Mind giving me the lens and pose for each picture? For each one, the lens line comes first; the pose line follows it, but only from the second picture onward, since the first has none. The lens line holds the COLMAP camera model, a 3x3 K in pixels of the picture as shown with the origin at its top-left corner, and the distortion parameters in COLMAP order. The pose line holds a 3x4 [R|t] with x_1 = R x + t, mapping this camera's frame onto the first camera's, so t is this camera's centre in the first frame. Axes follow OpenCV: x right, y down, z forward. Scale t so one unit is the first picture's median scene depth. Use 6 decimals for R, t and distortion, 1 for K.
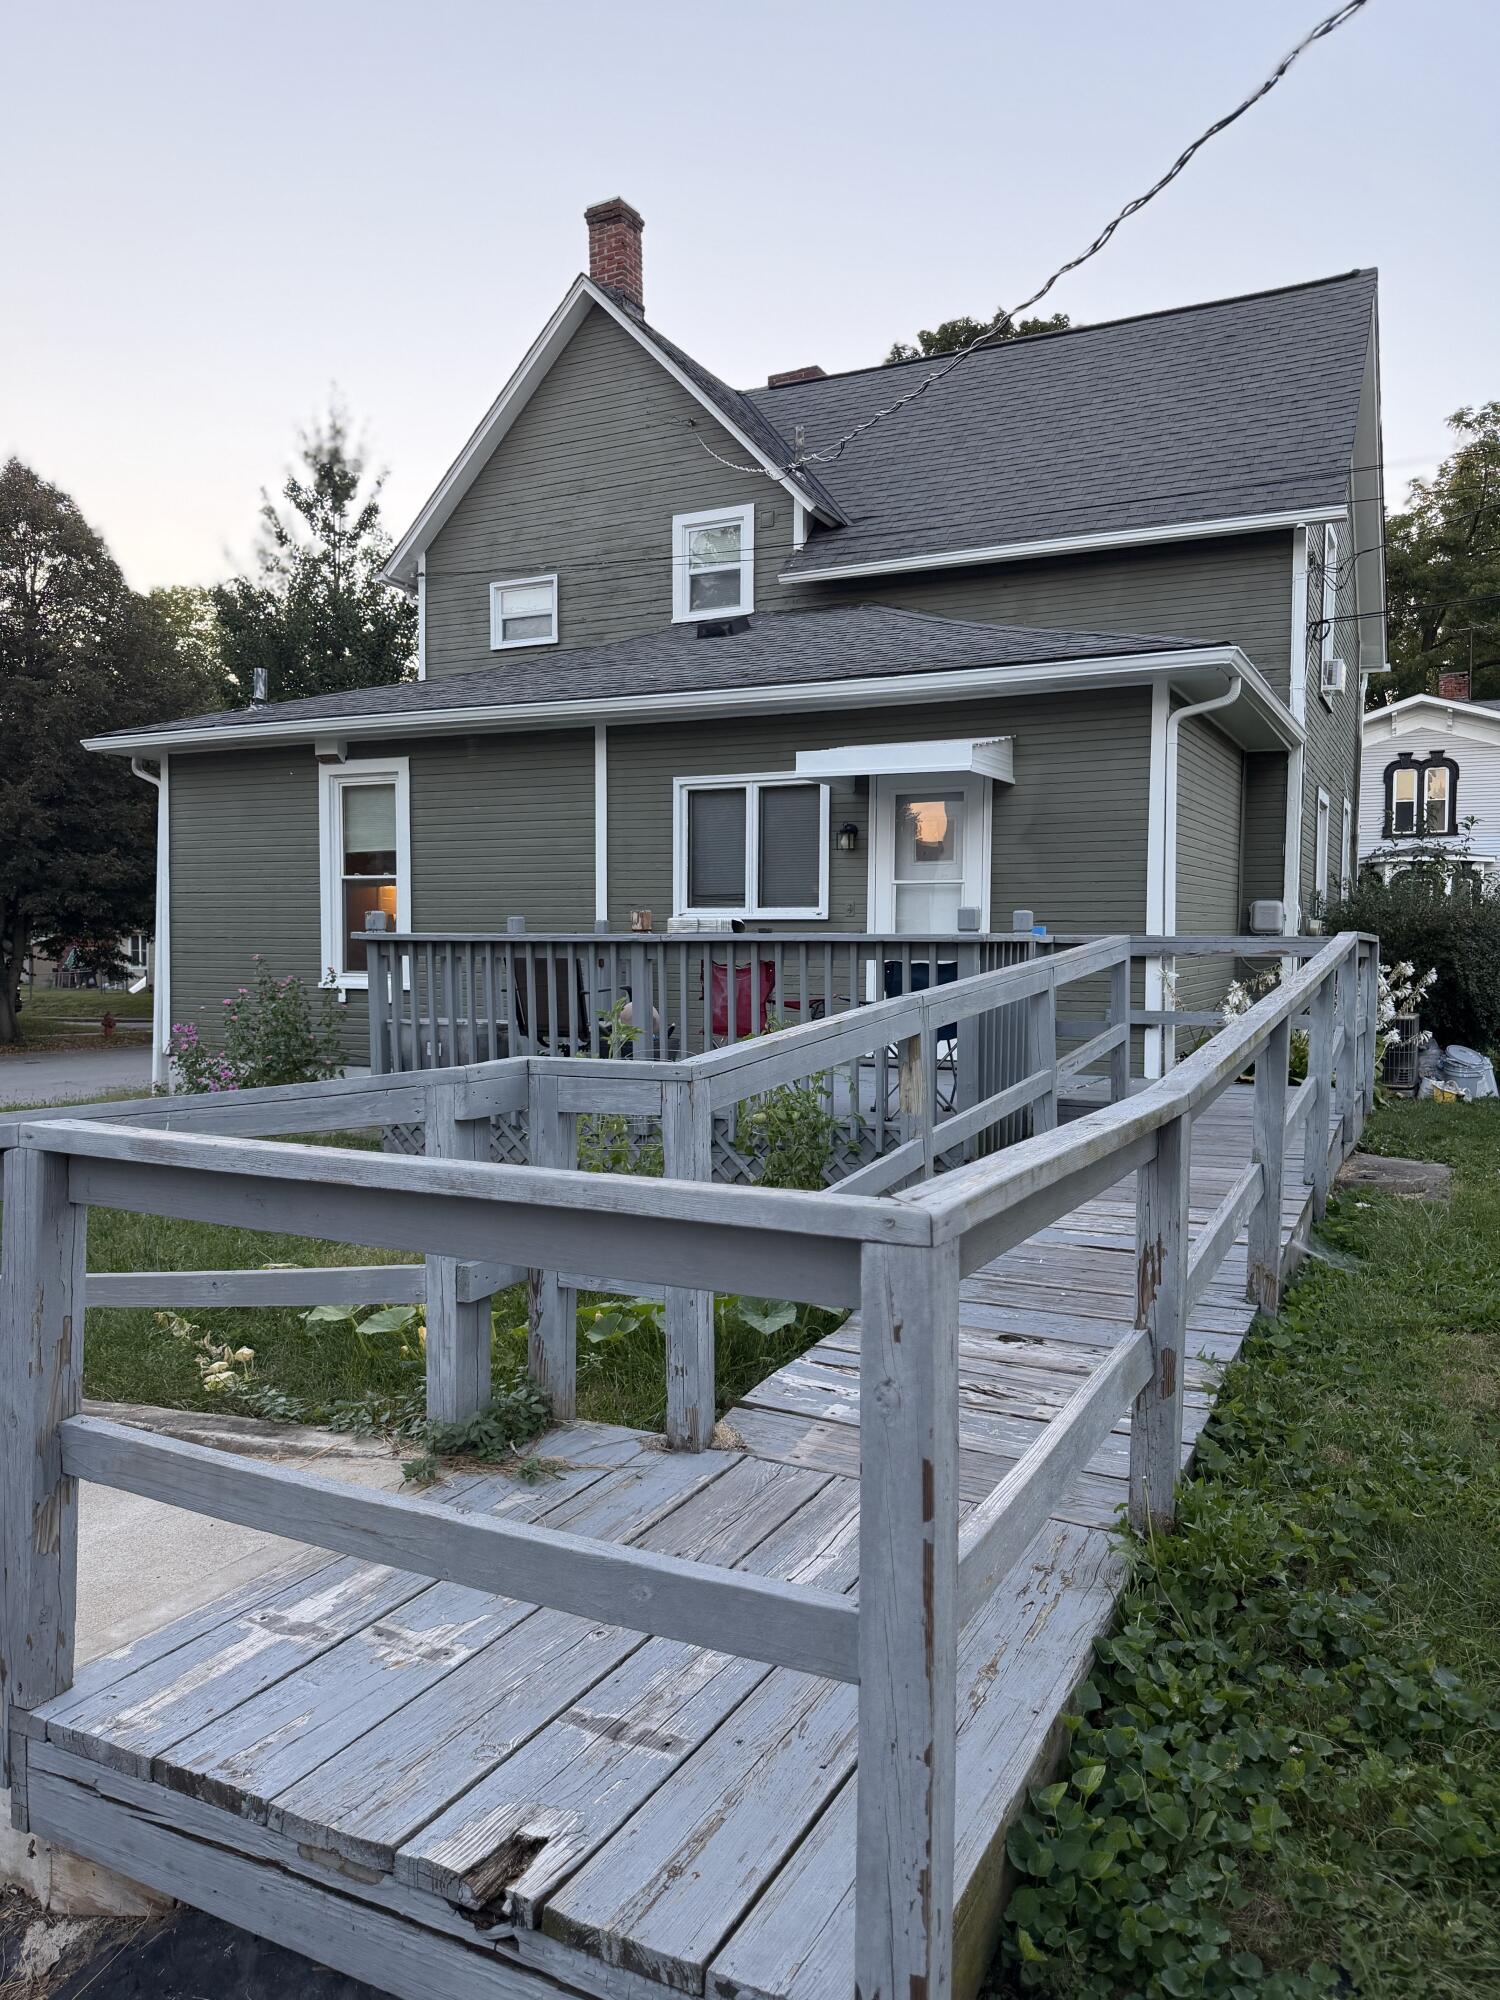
lens RADIAL K [[1388.2, 0, 750.0], [0, 1388.2, 1000.0], [0, 0, 1]] dist [0.001486, -0.000144]
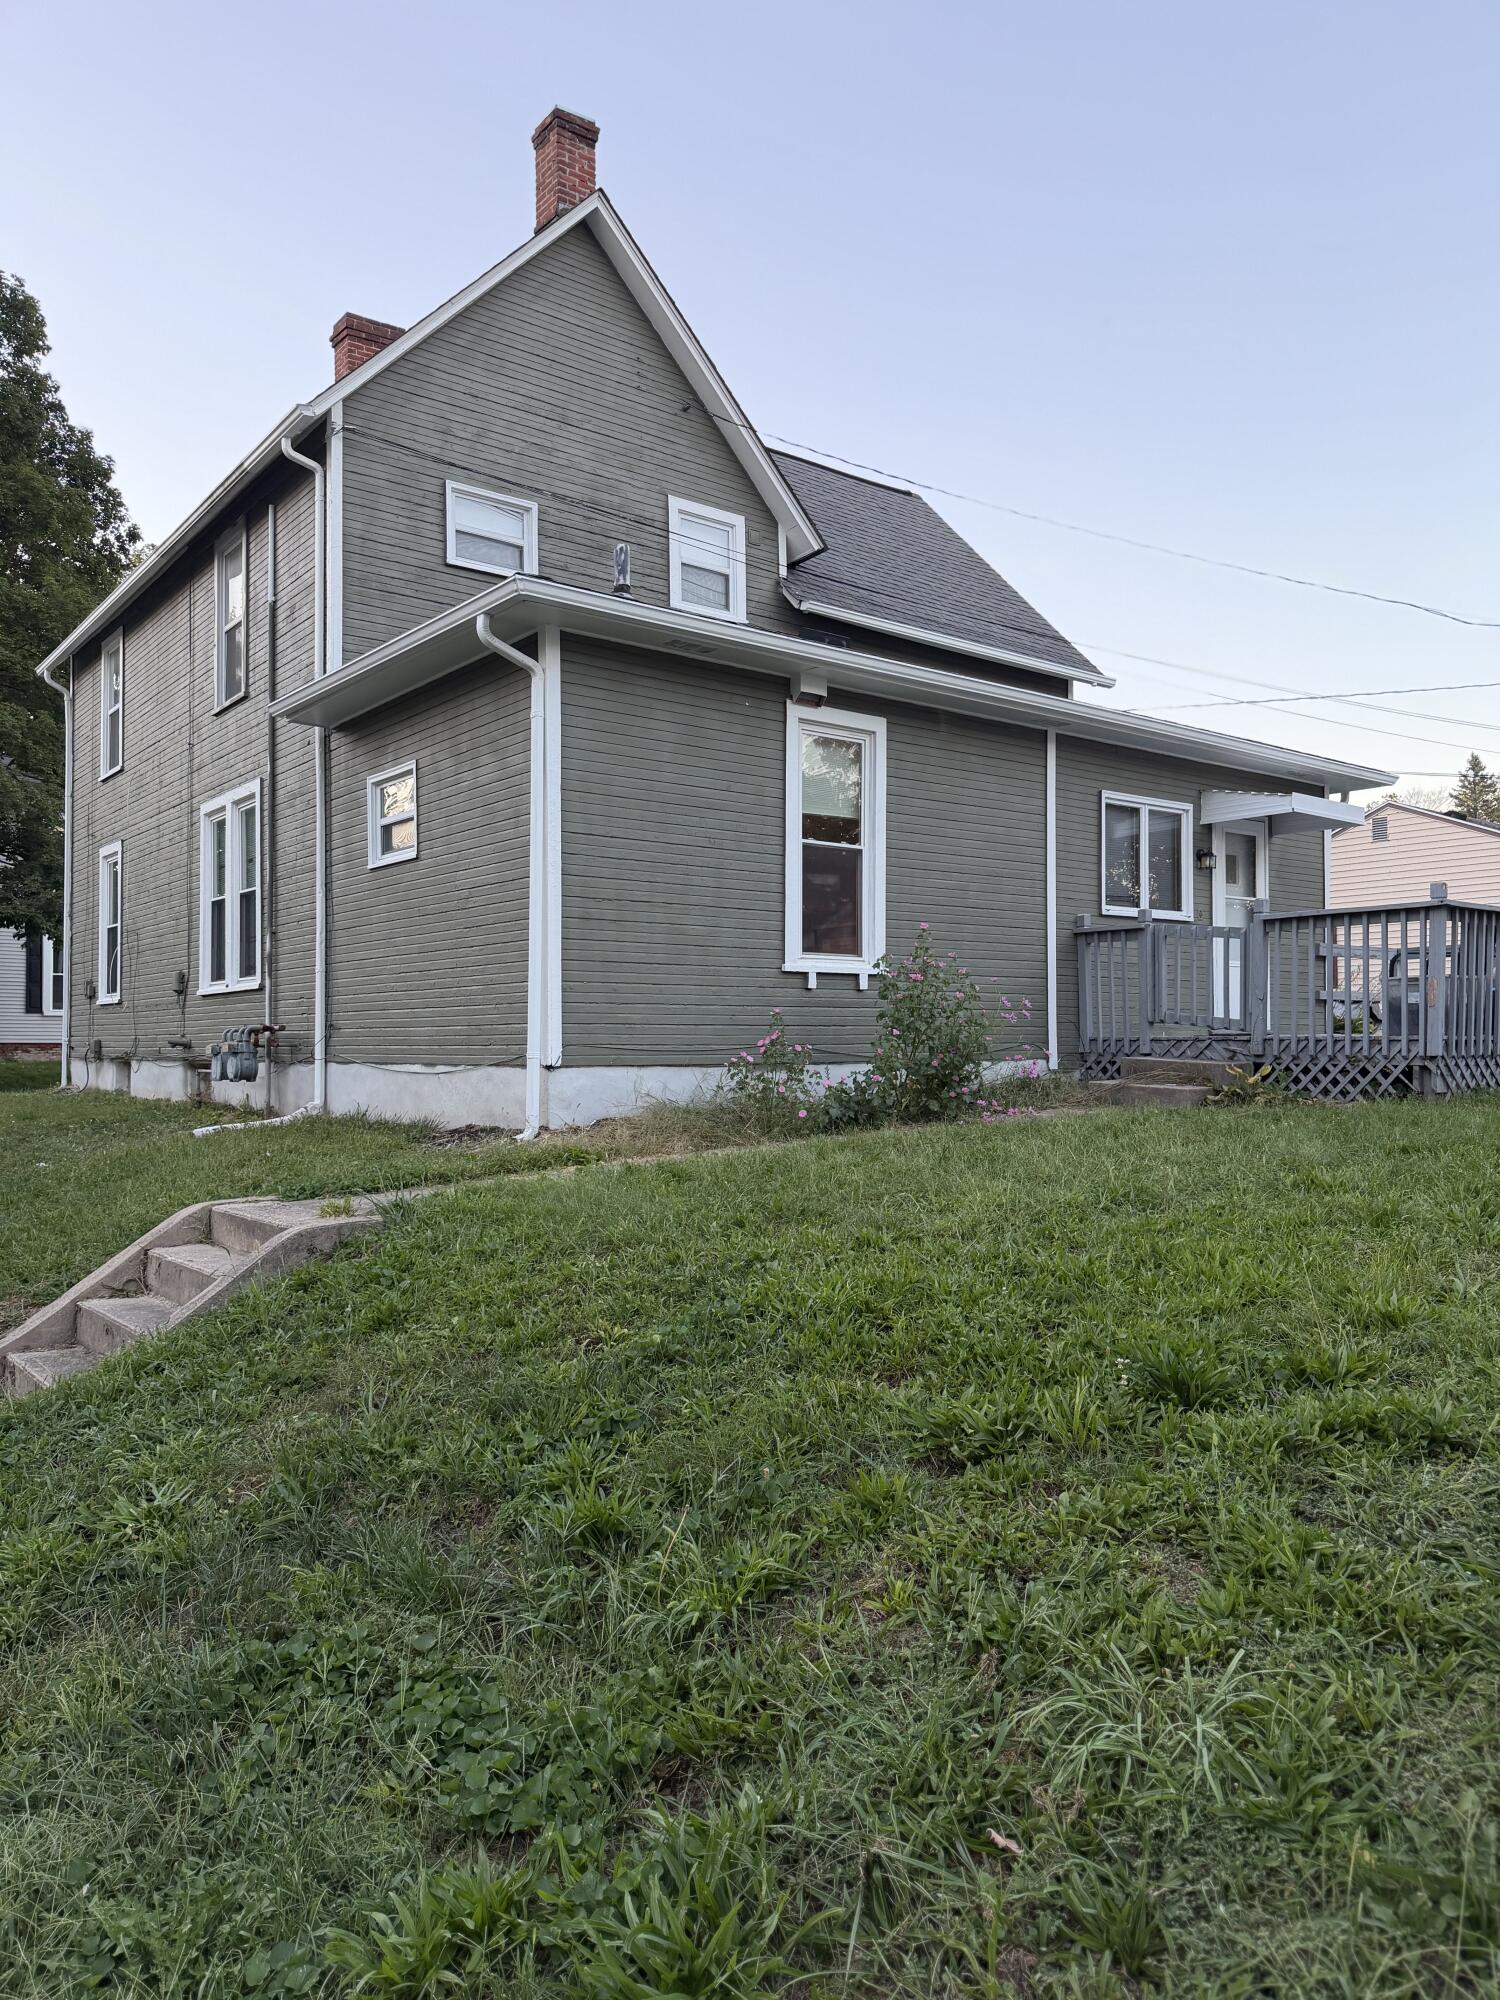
lens RADIAL K [[1388.2, 0, 750.0], [0, 1388.2, 1000.0], [0, 0, 1]] dist [0.001486, -0.000144]
pose [[0.408494, 0.006984, 0.912734, -1.069267], [0.045914, 0.998548, -0.028190, 0.030336], [-0.911605, 0.053423, 0.407580, 0.693212]]
